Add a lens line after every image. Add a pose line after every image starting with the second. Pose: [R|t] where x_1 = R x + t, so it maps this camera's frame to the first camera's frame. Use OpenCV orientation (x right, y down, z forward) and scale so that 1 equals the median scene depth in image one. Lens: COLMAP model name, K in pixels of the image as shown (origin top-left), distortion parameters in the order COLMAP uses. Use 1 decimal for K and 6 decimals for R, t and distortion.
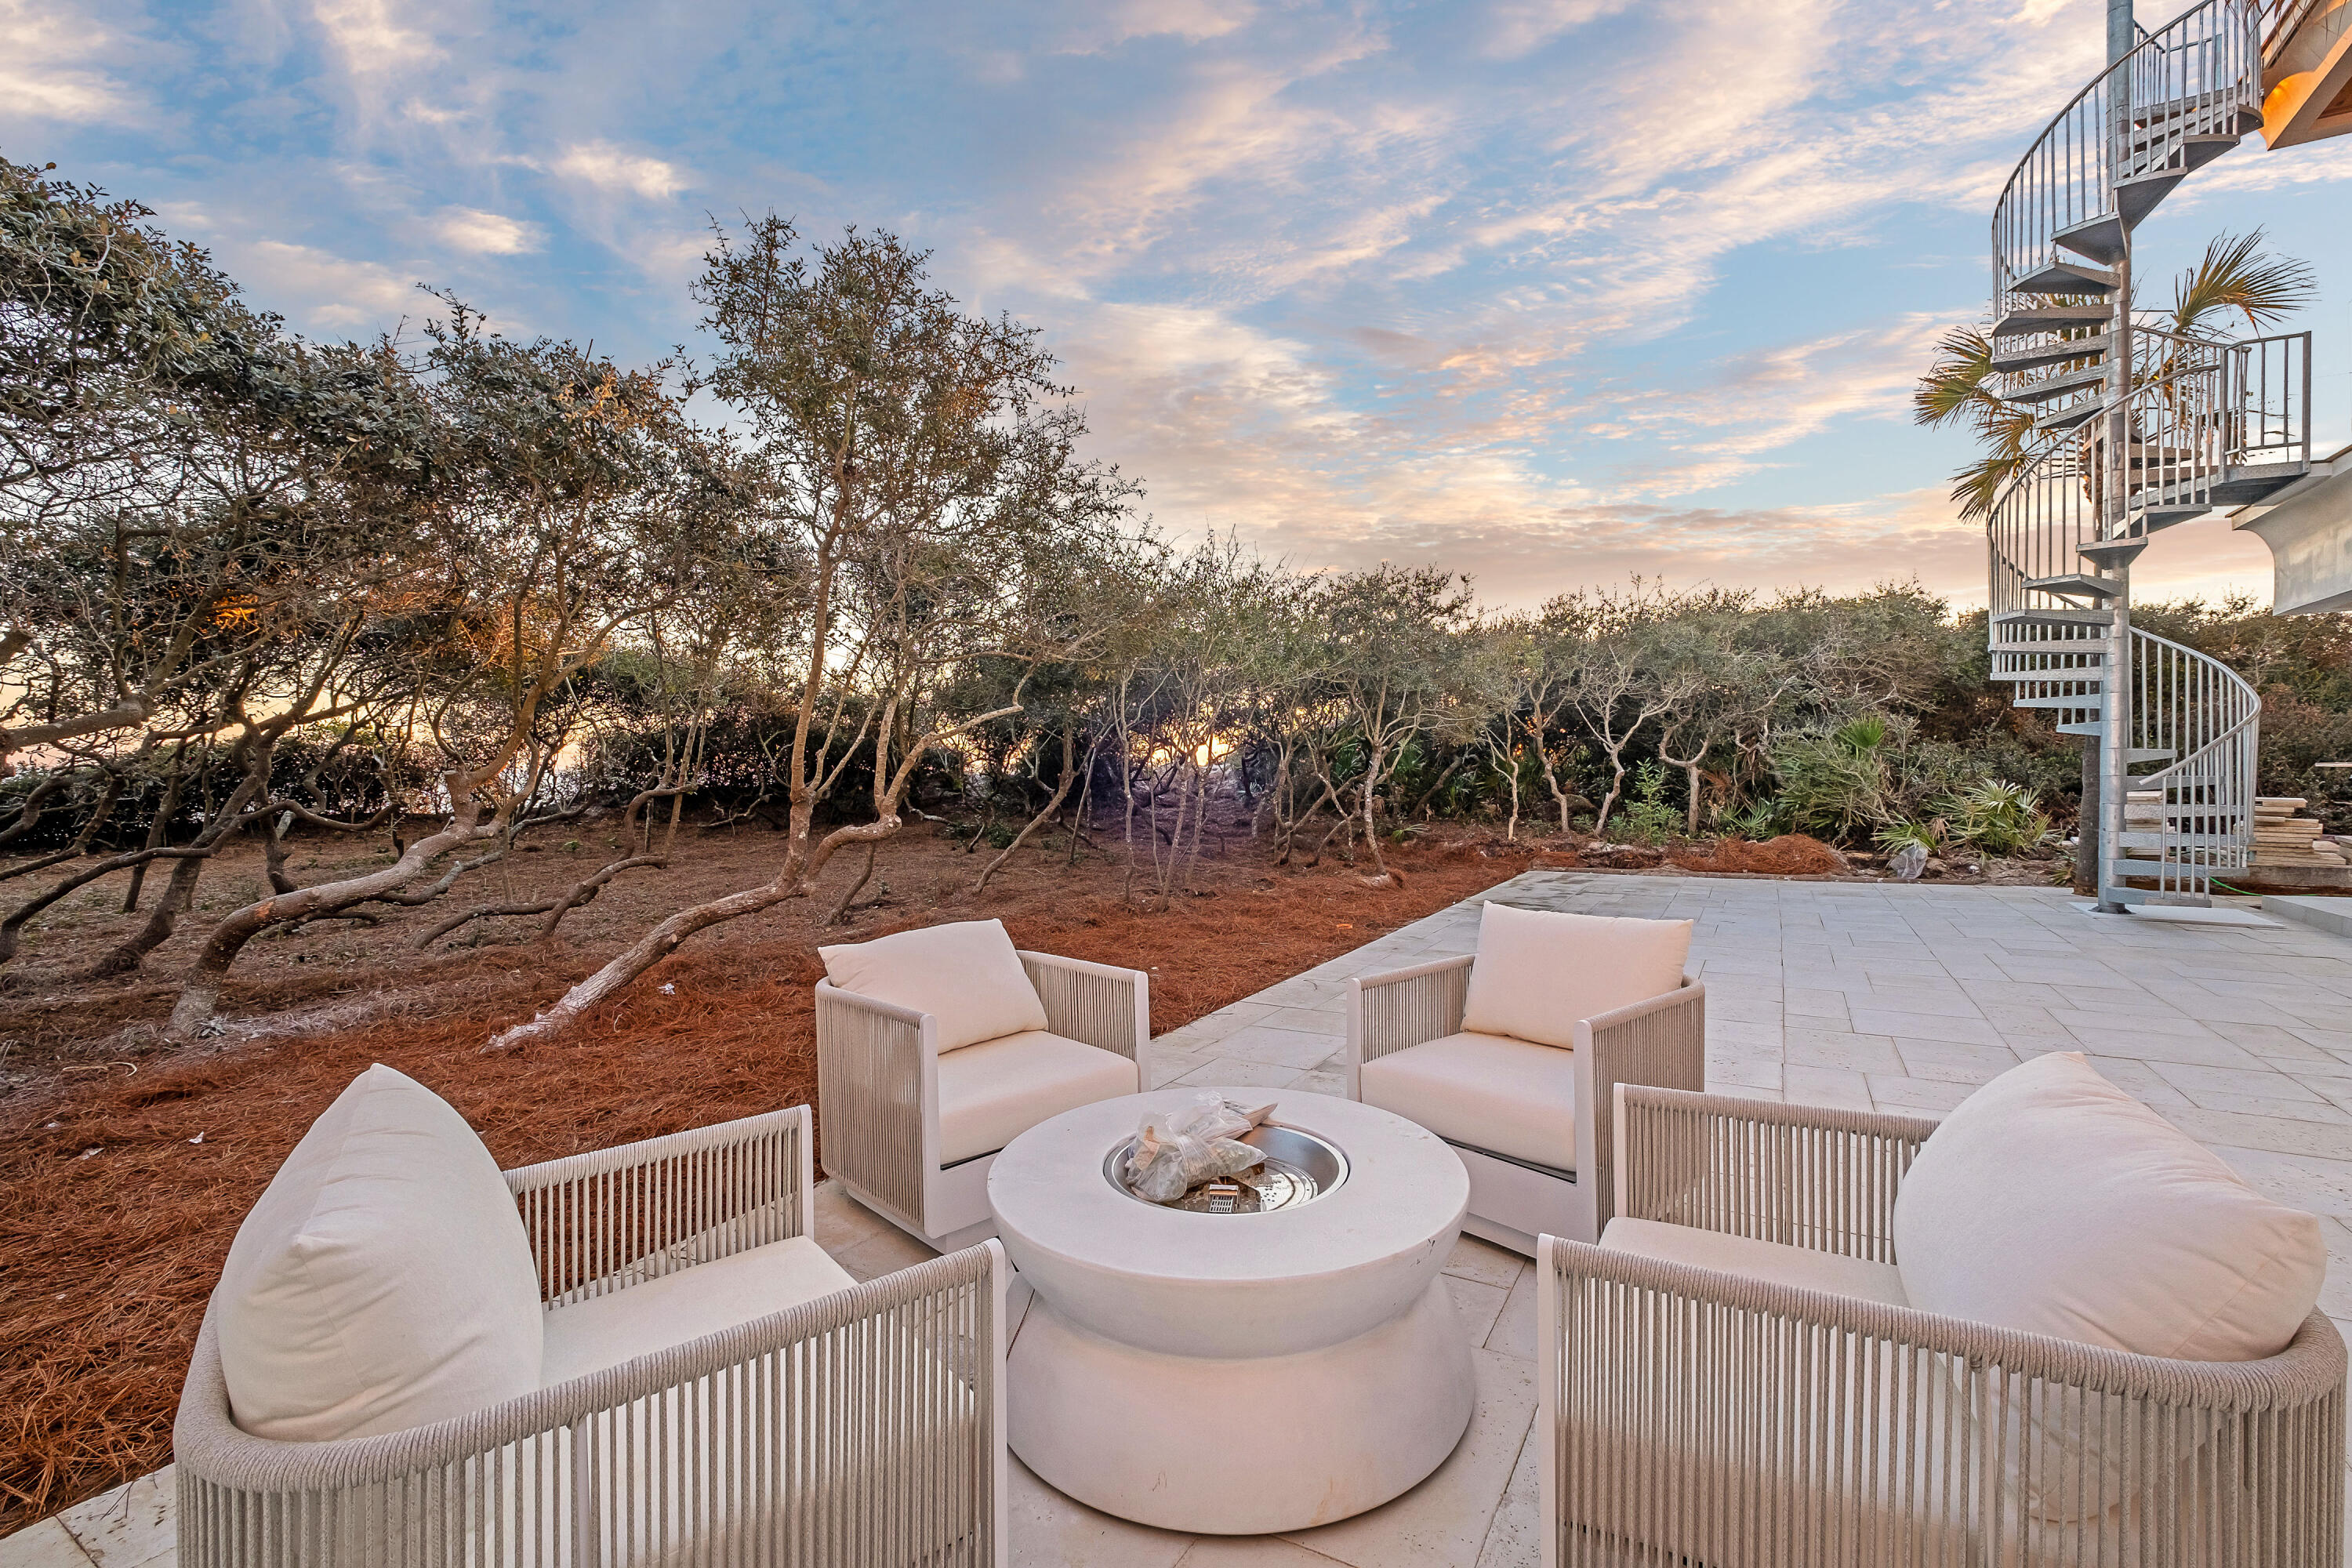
lens RADIAL K [[1031.7, 0, 1168.8], [0, 1031.7, 778.4], [0, 0, 1]] dist [-0.002760, -0.000537]
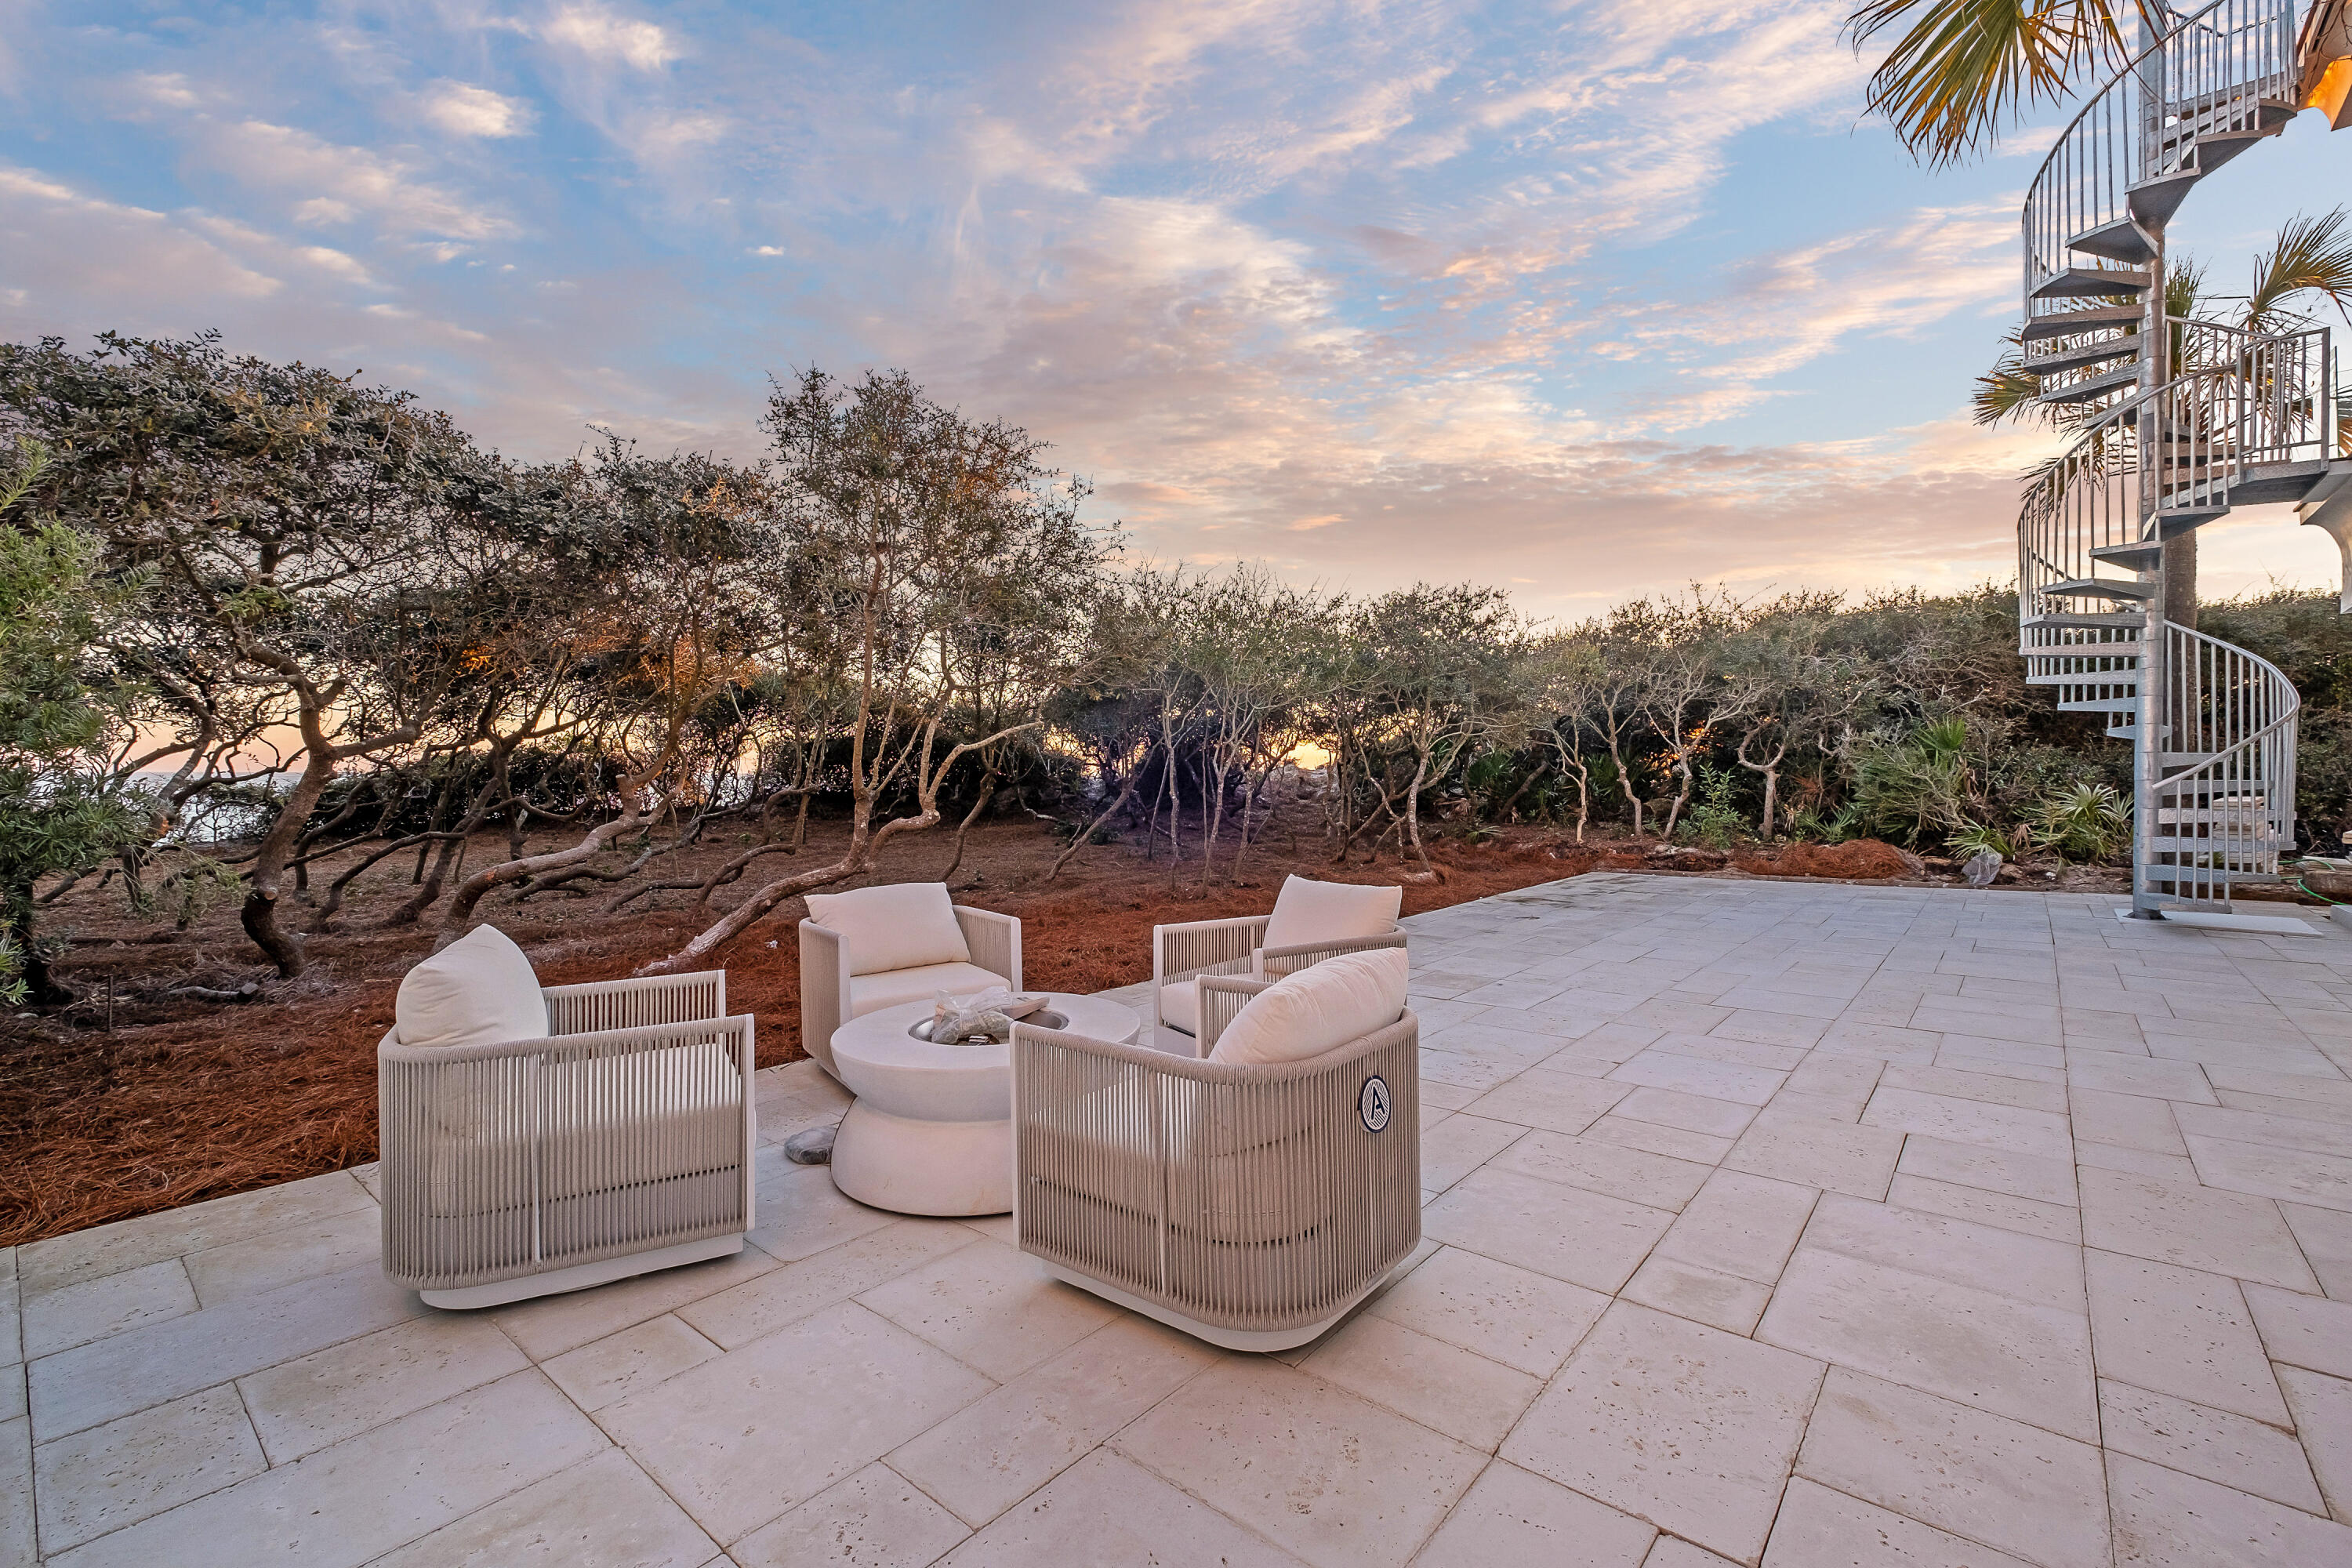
lens RADIAL K [[1025.5, 0, 1163.0], [0, 1025.5, 778.7], [0, 0, 1]] dist [-0.000450, -0.000232]
pose [[0.985550, 0.000776, -0.169381, 0.147596], [-0.001346, 0.999994, -0.003249, 0.000617], [0.169378, 0.003430, 0.985545, -0.125387]]
